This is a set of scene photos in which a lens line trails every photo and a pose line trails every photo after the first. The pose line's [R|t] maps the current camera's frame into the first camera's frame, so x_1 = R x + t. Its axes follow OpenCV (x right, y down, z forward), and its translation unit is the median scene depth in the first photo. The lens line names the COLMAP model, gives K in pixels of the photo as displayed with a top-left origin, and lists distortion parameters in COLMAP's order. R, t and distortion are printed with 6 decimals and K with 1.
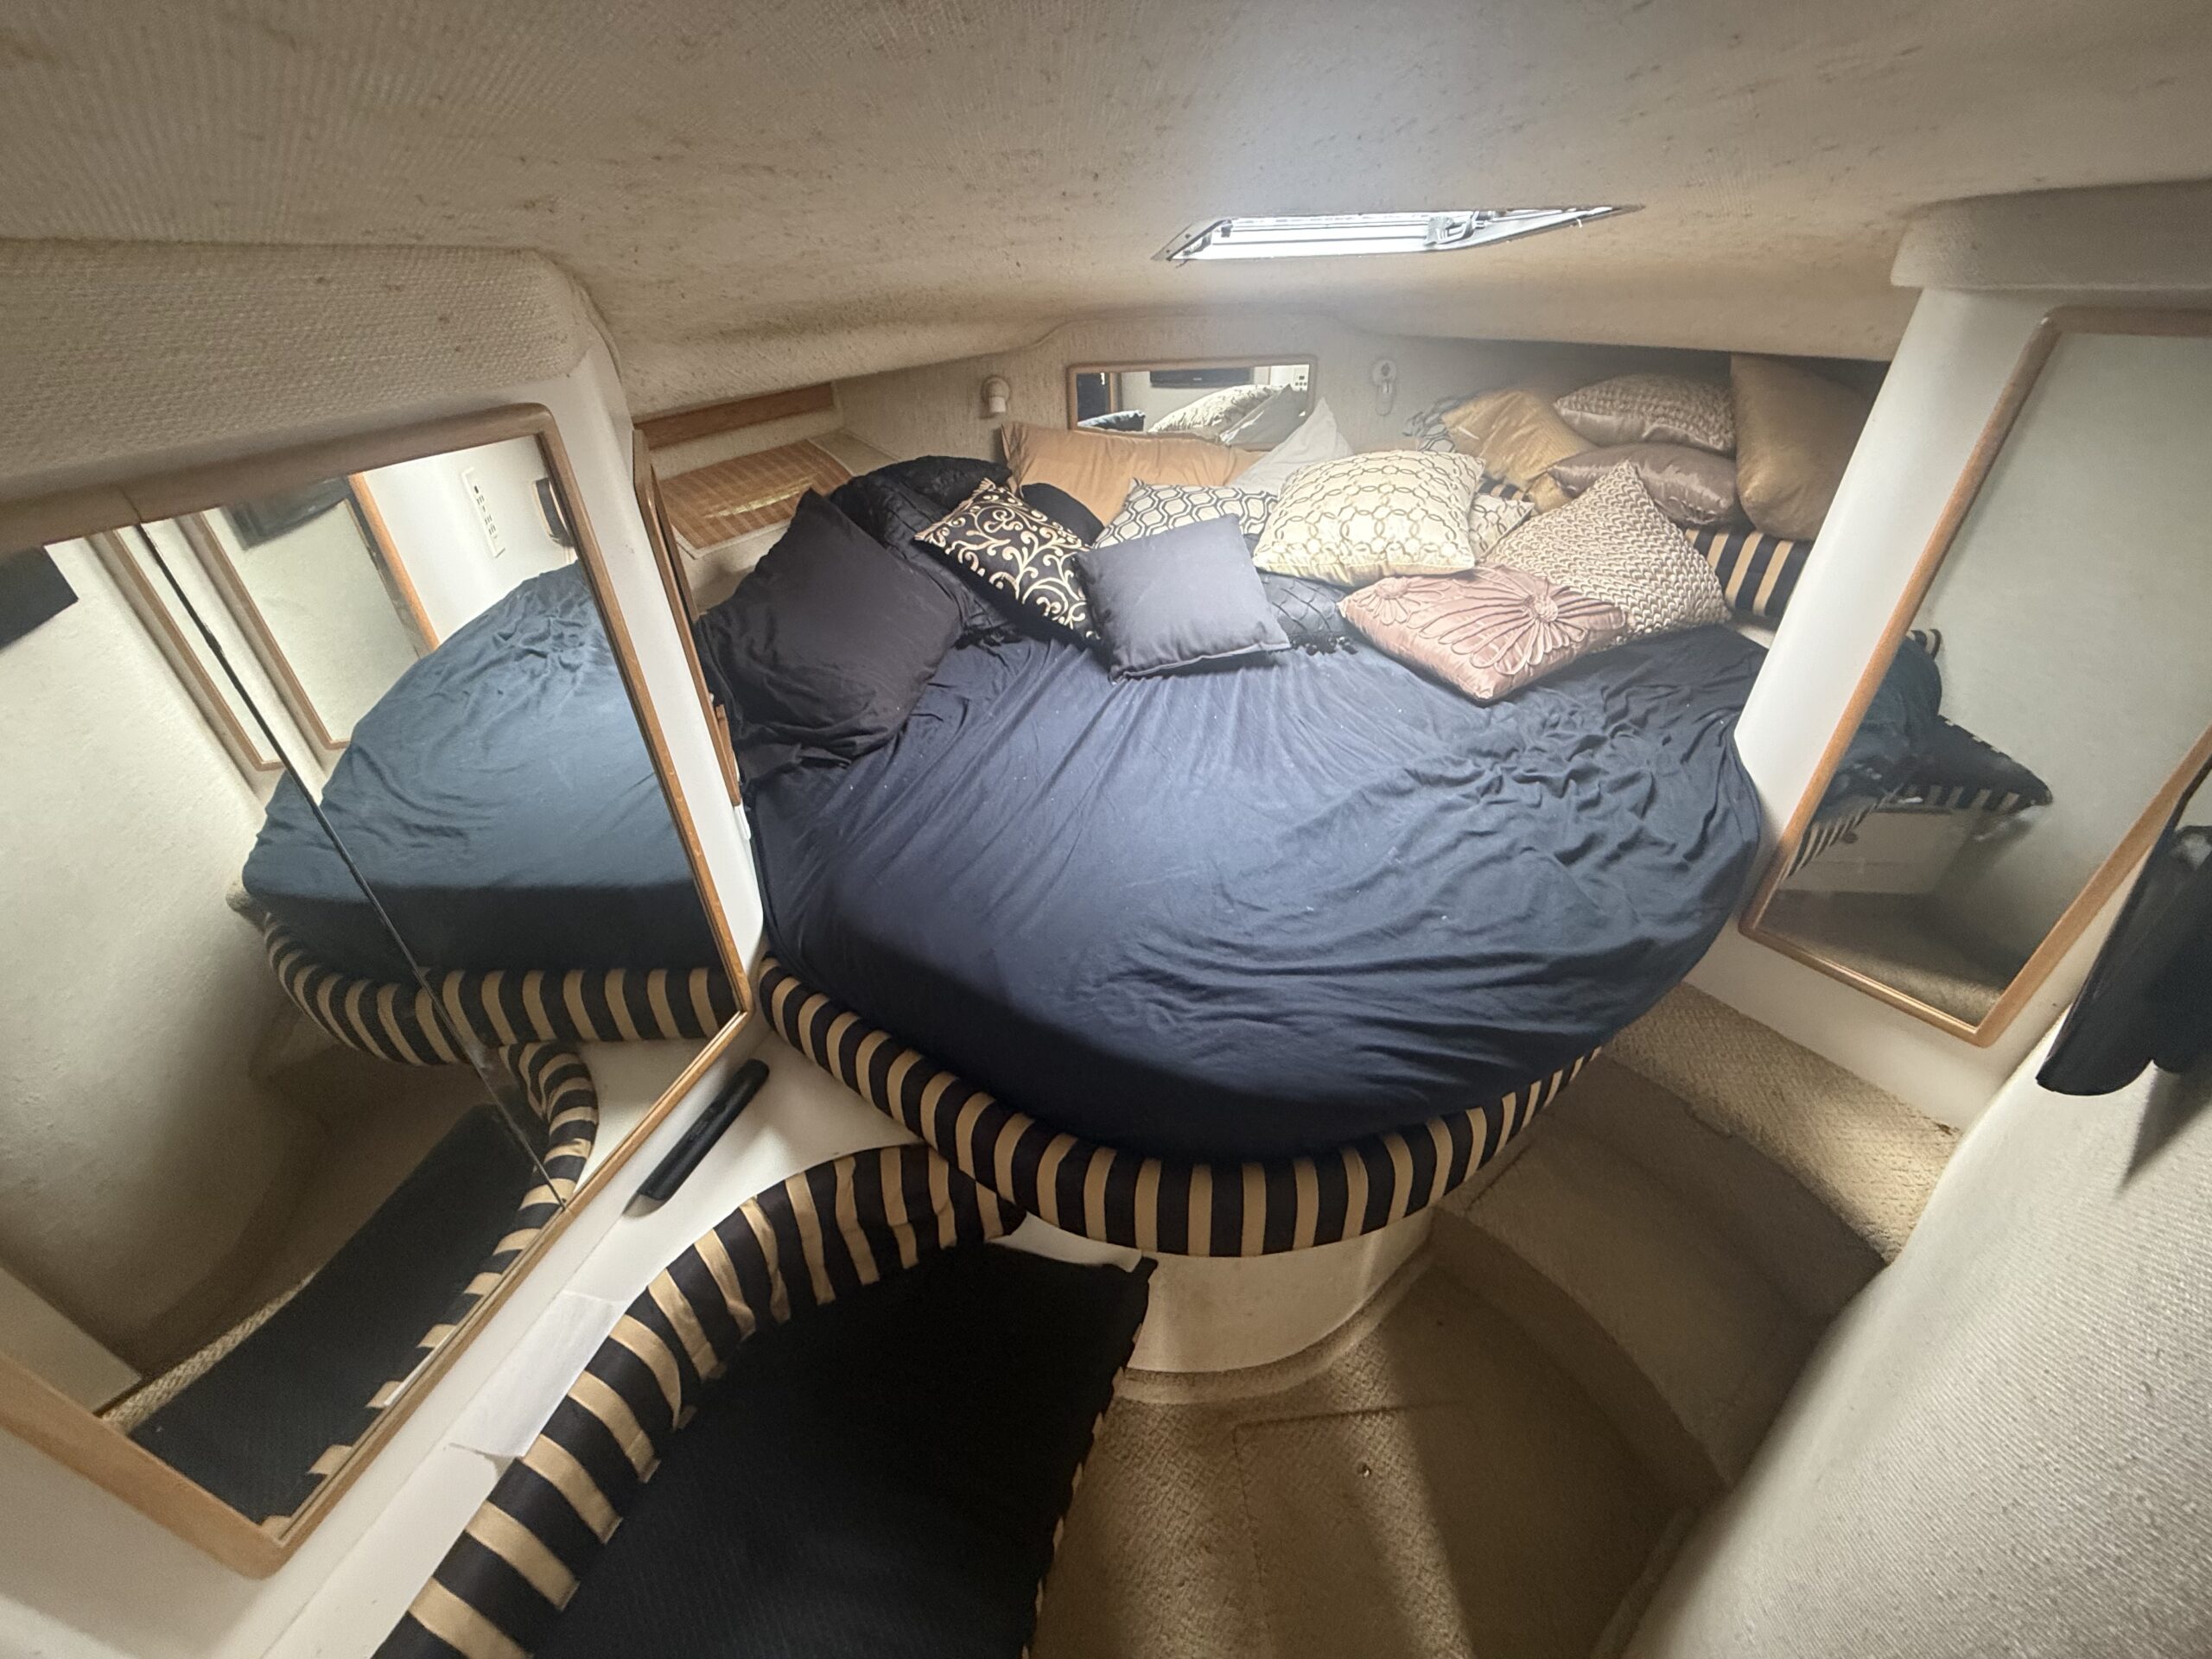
lens RADIAL K [[880.6, 0, 1102.9], [0, 880.6, 832.7], [0, 0, 1]] dist [-0.003058, 0.000624]
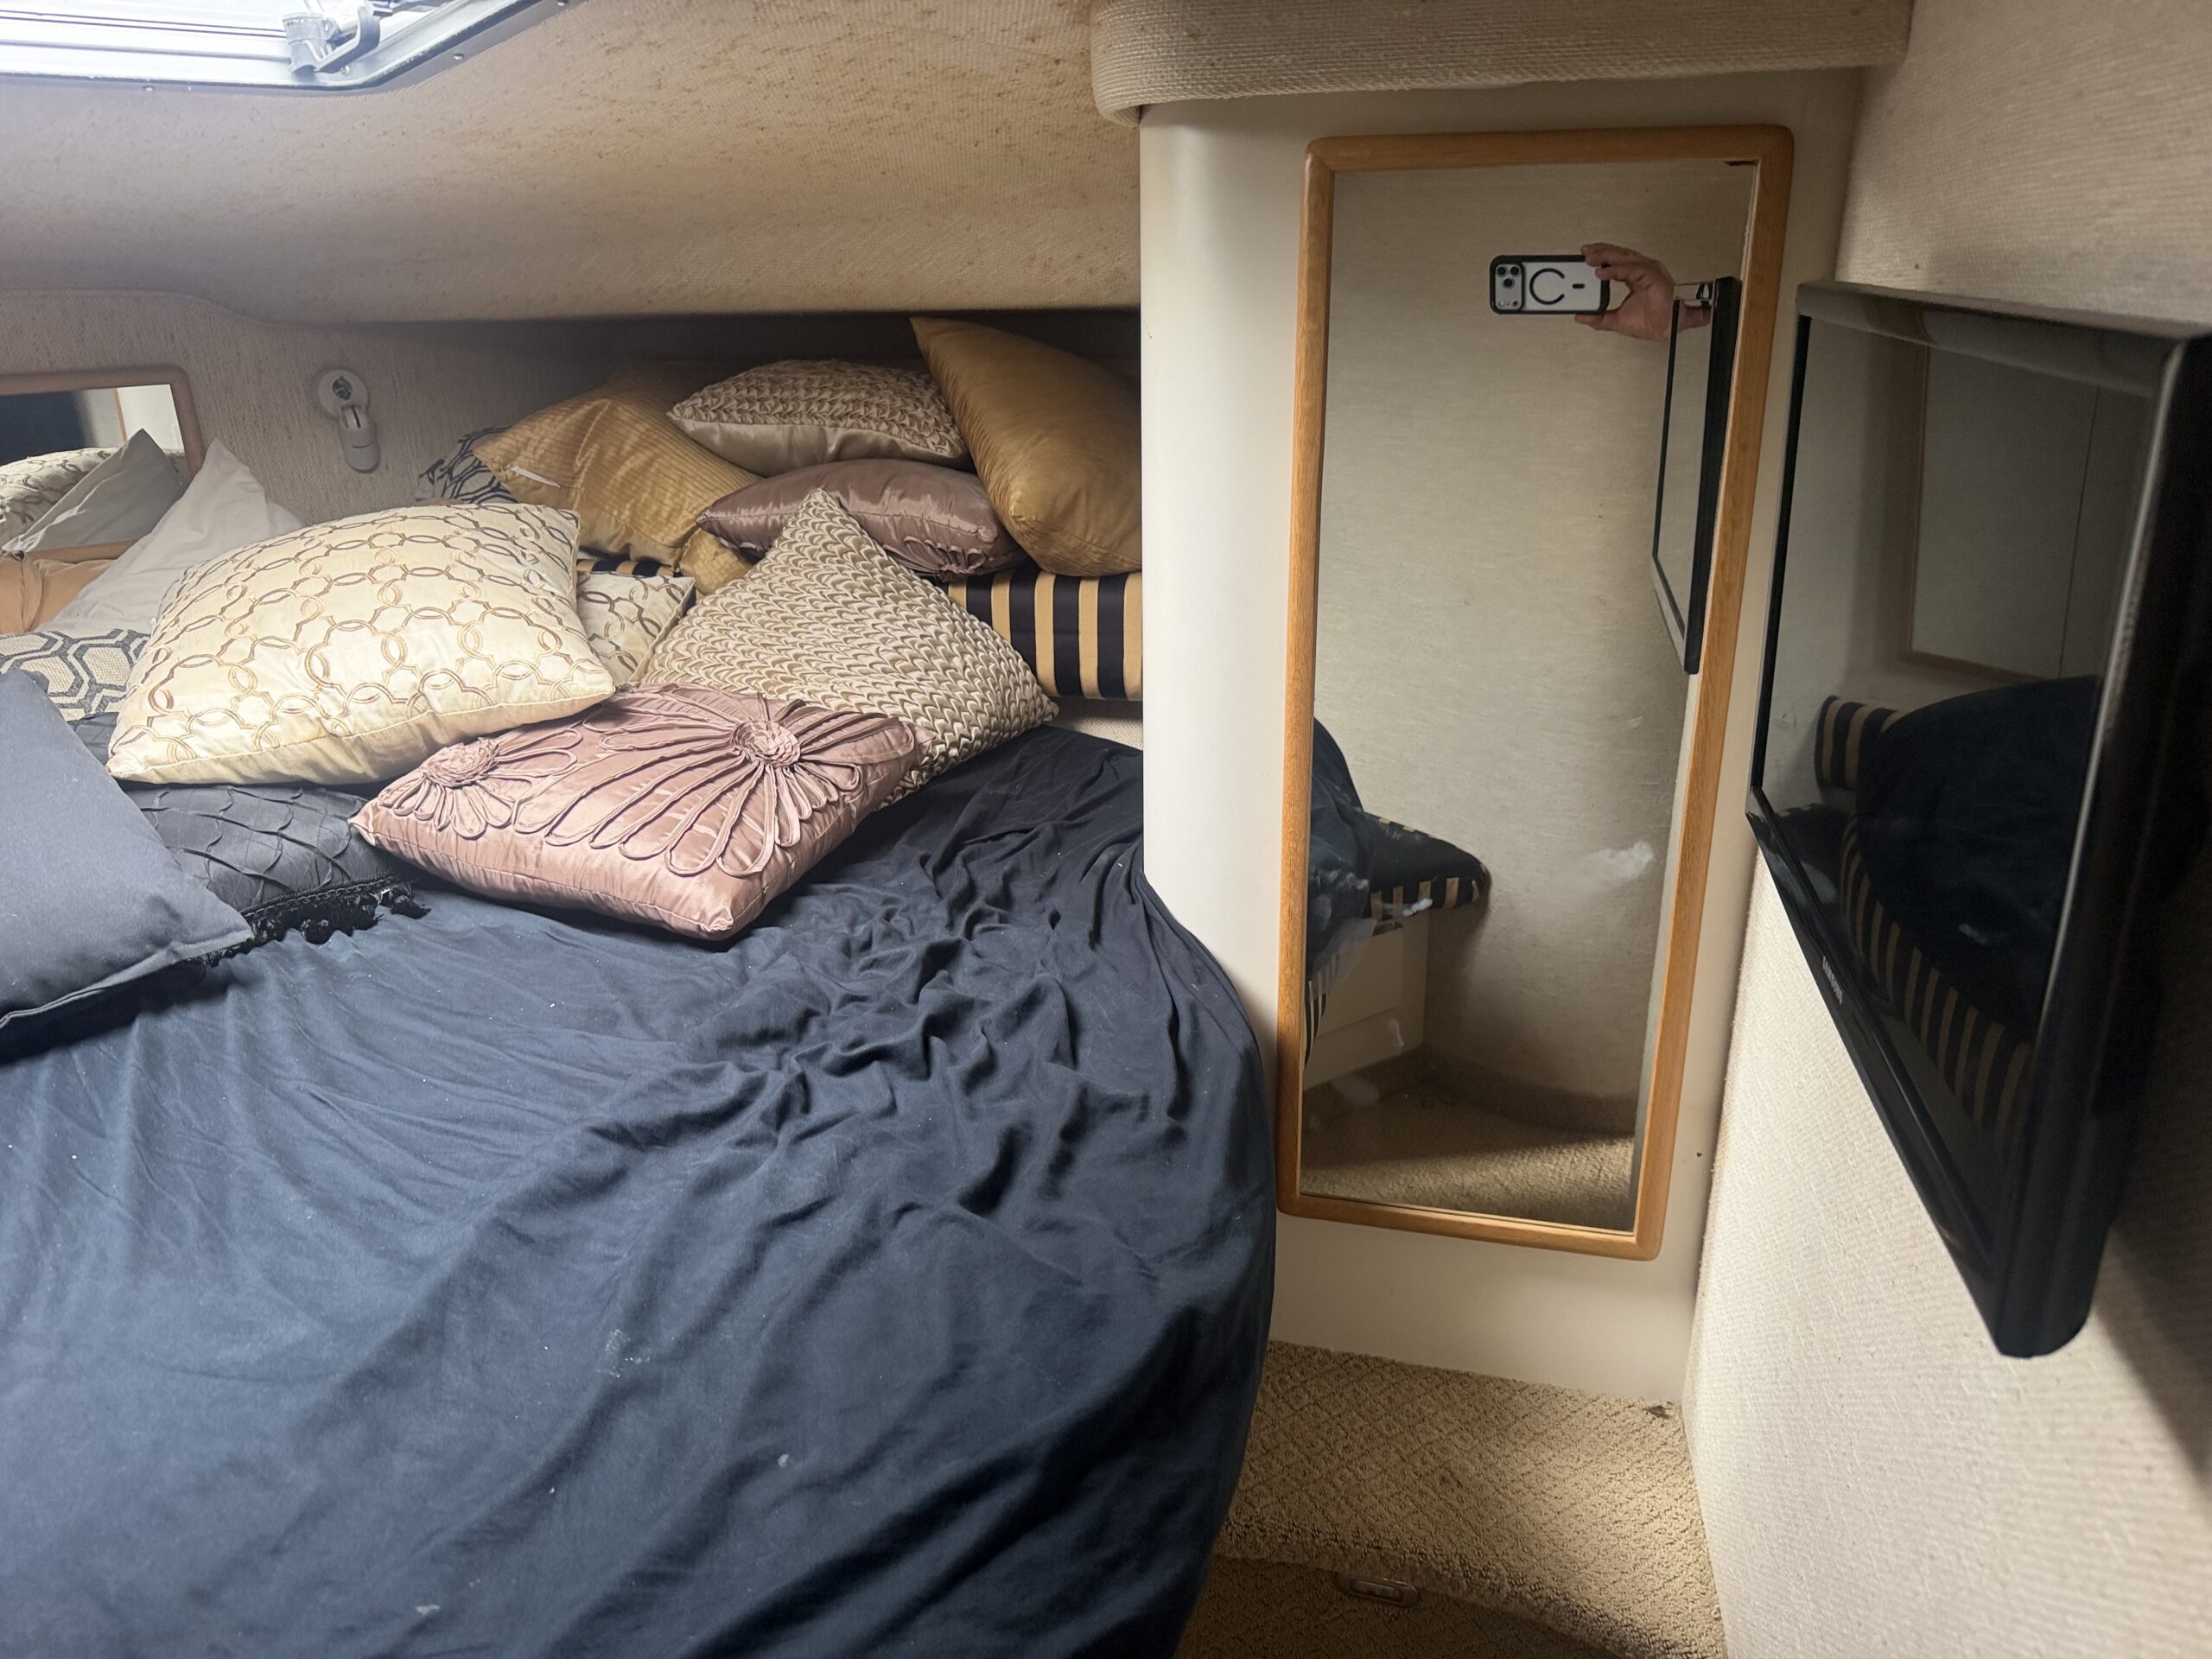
lens RADIAL K [[1668.4, 0, 1106.0], [0, 1668.4, 829.5], [0, 0, 1]] dist [0.163514, -0.360930]
pose [[0.779660, -0.216049, 0.587753, 0.075760], [0.355376, 0.925467, -0.131222, -0.009410], [-0.515596, 0.311182, 0.798328, 0.151952]]
